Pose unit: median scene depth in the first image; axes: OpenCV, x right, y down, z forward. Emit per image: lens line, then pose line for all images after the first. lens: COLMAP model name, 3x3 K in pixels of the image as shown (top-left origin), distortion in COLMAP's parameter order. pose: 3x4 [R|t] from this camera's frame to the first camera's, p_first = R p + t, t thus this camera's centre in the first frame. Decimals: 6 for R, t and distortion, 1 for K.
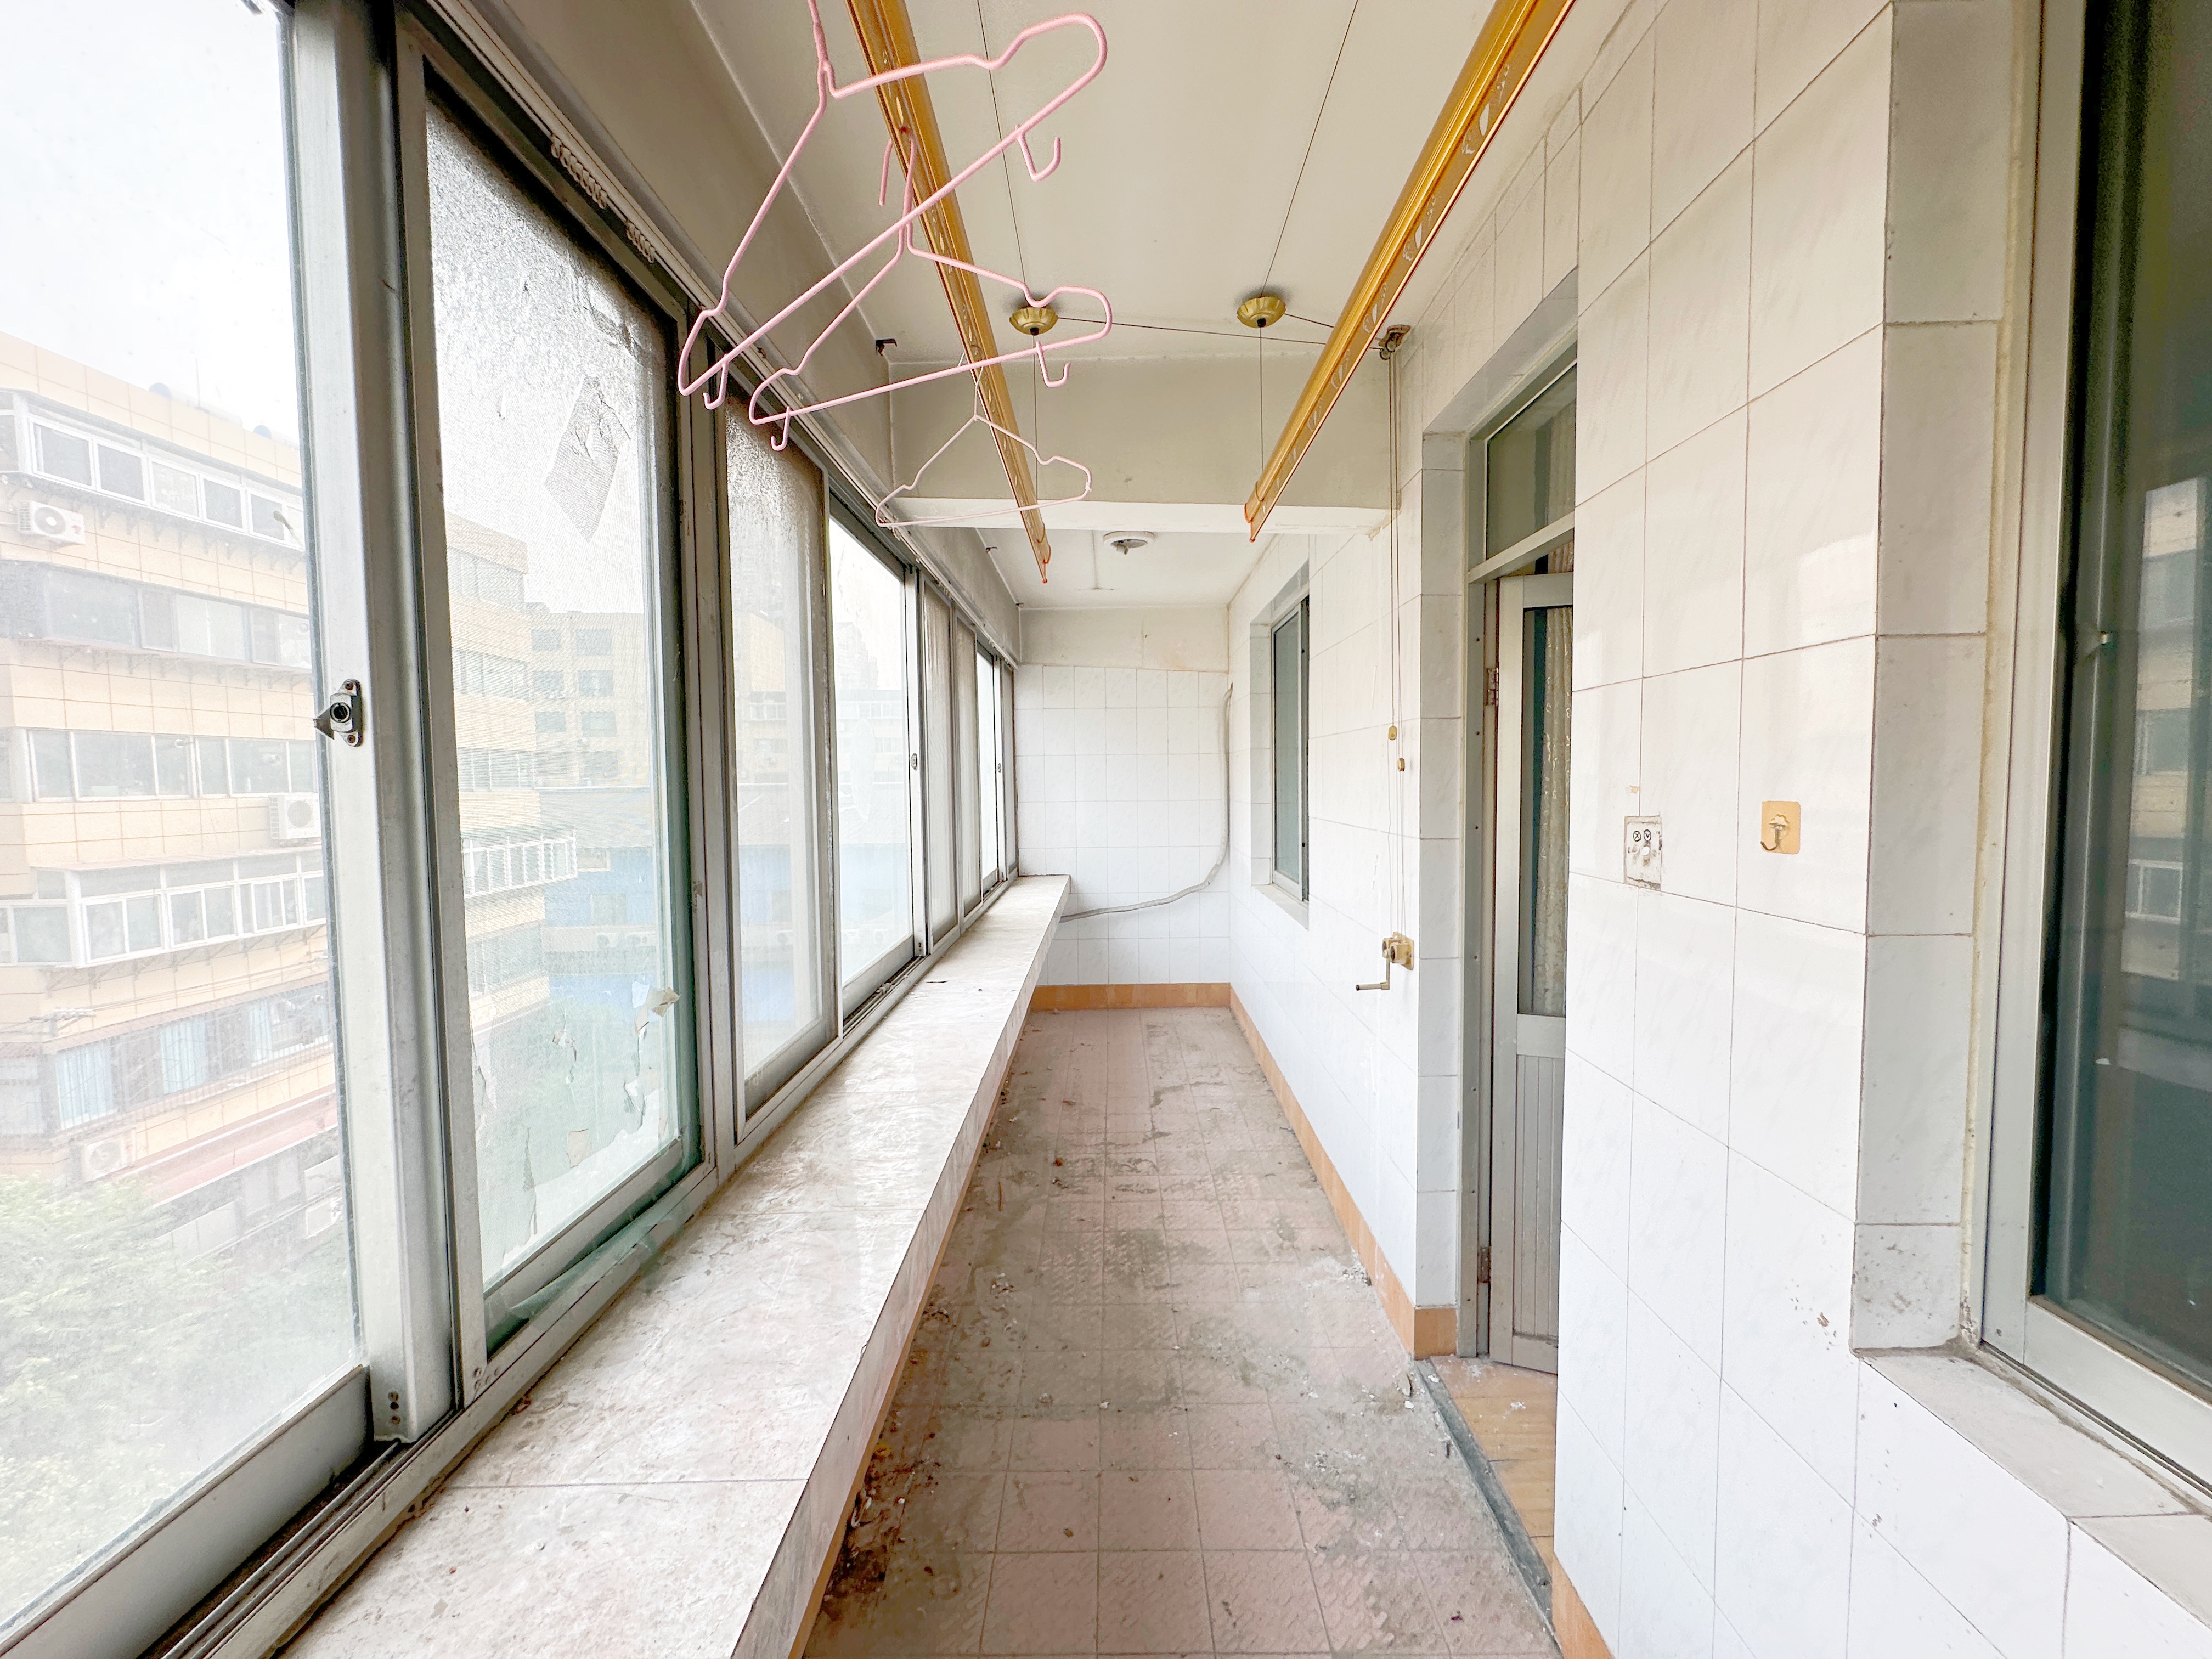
lens RADIAL K [[896.6, 0, 1106.0], [0, 896.6, 829.5], [0, 0, 1]] dist [-0.000060, -0.000034]
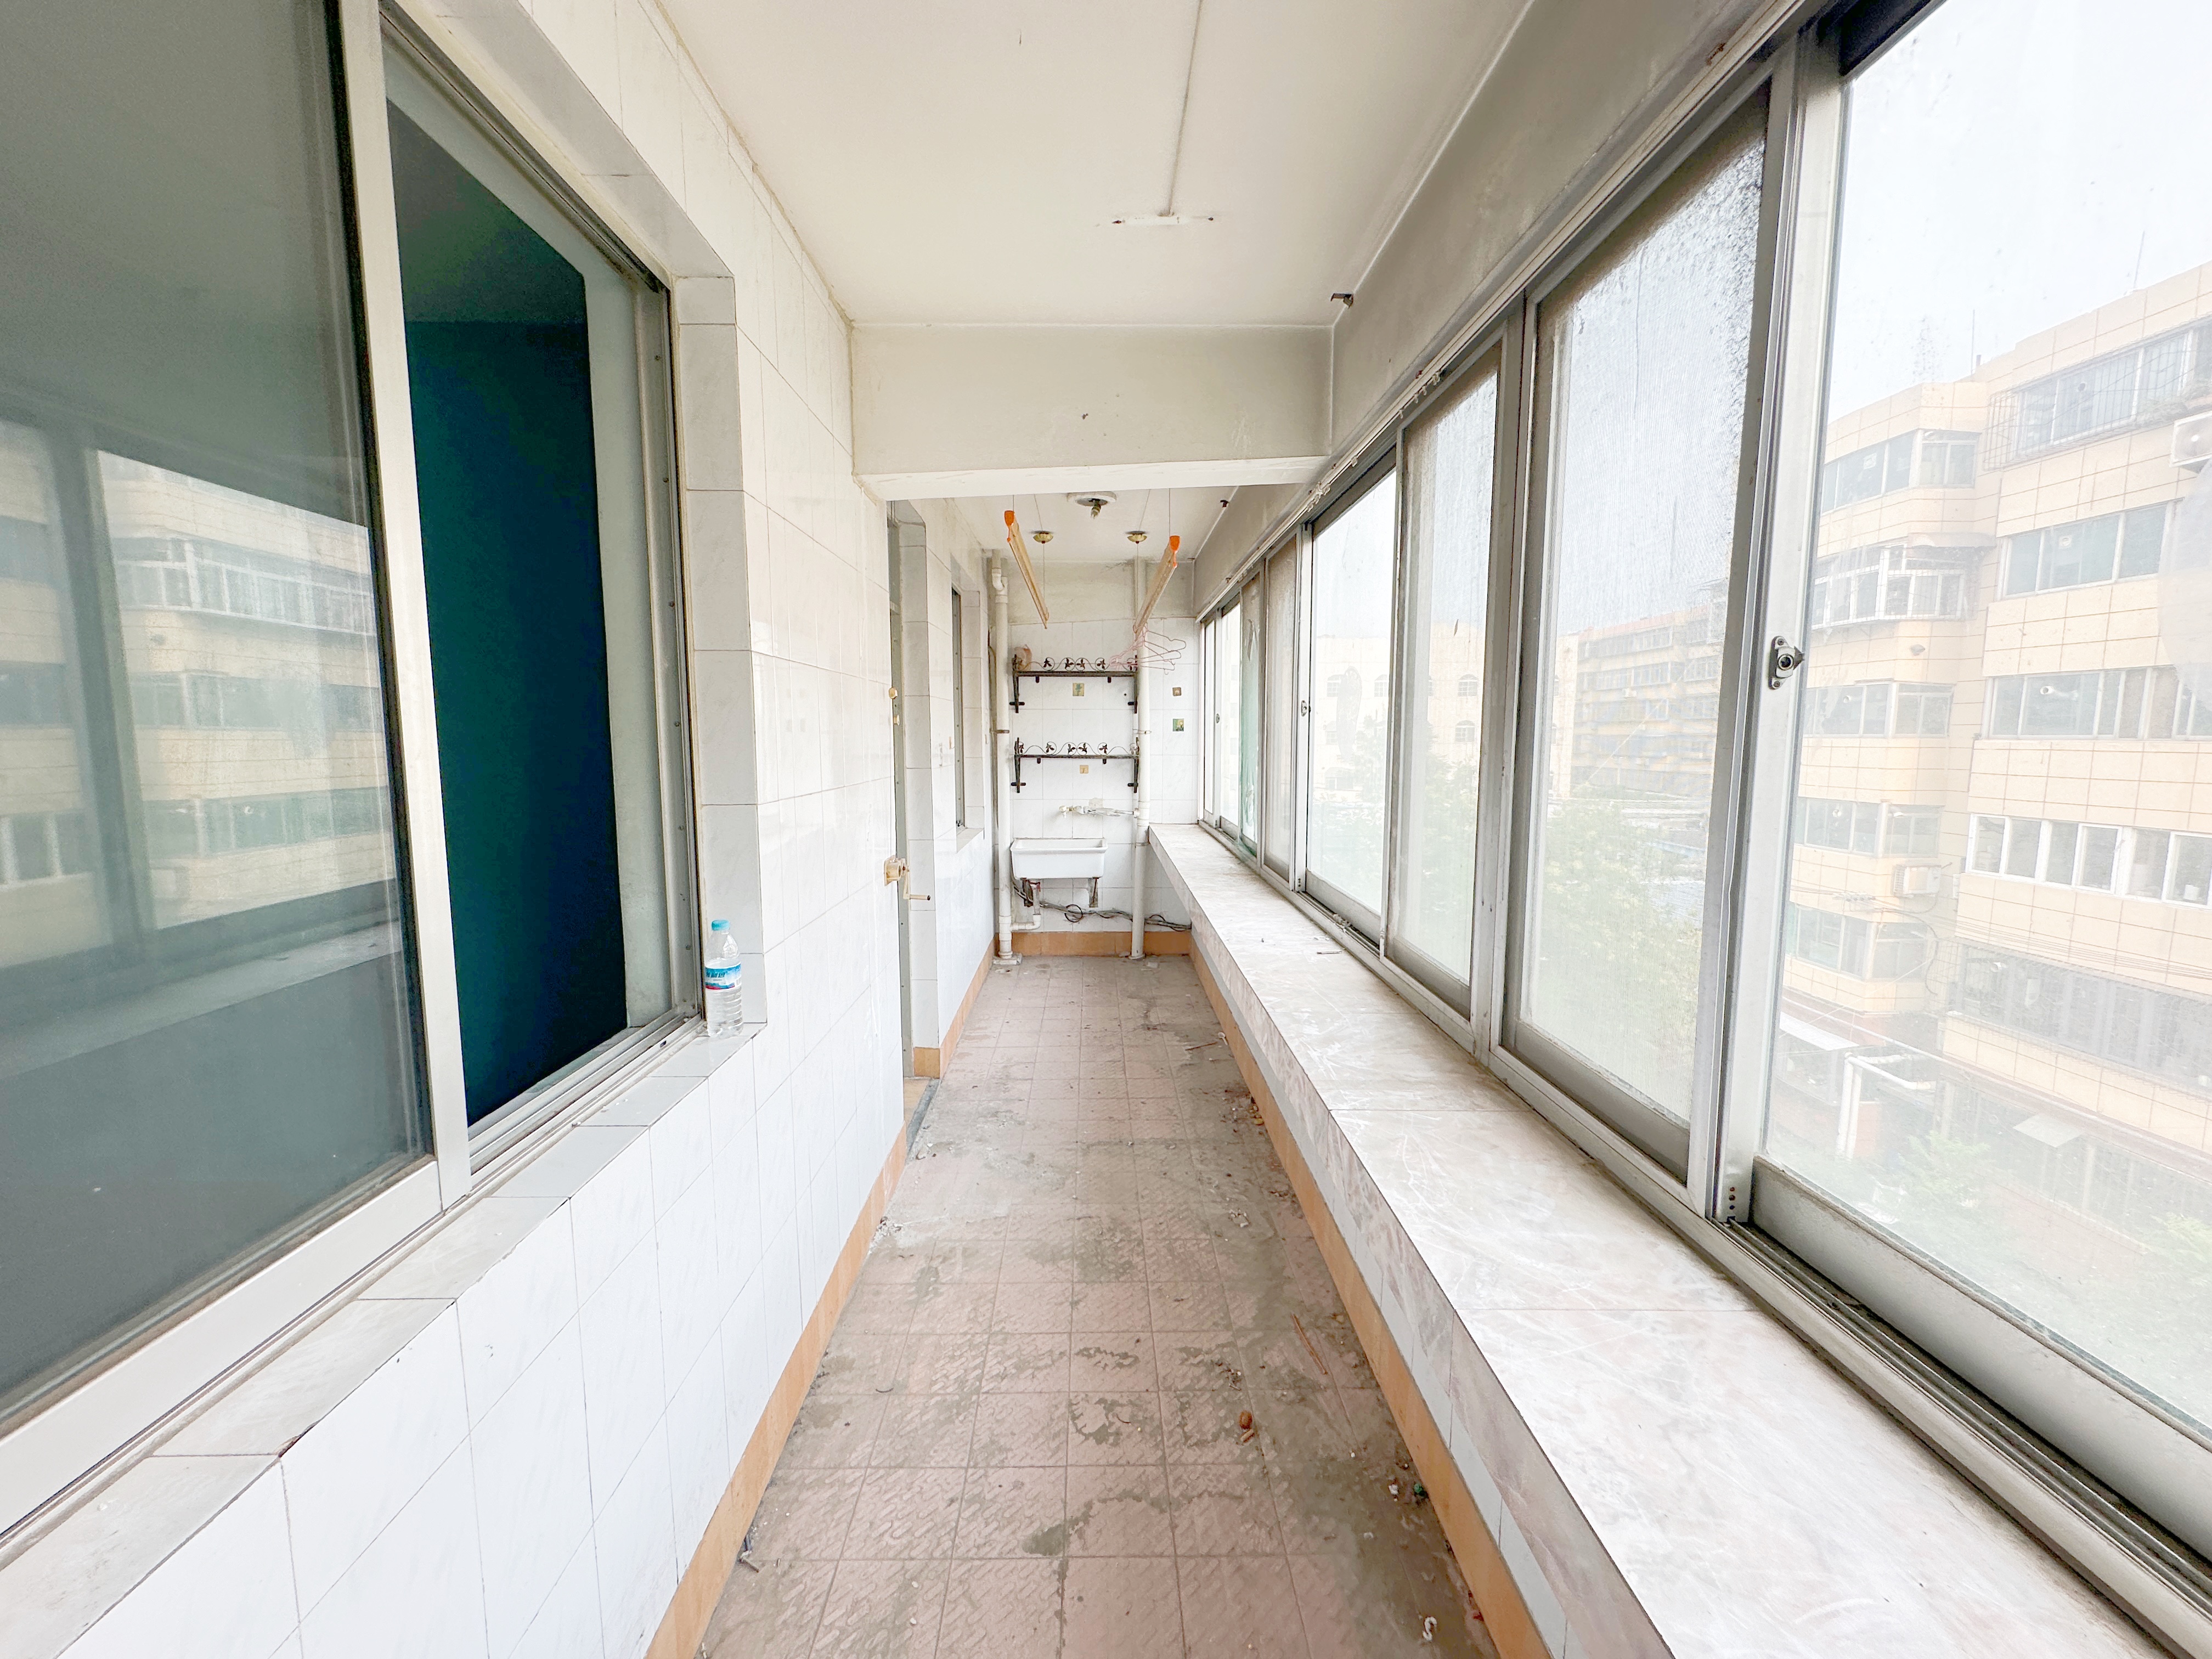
lens RADIAL K [[896.6, 0, 1106.0], [0, 896.6, 829.5], [0, 0, 1]] dist [-0.000060, -0.000034]
pose [[-0.999592, 0.018205, -0.022006, 0.042393], [0.014403, 0.986682, 0.162020, -0.085633], [0.024663, 0.161637, -0.986542, 1.612712]]
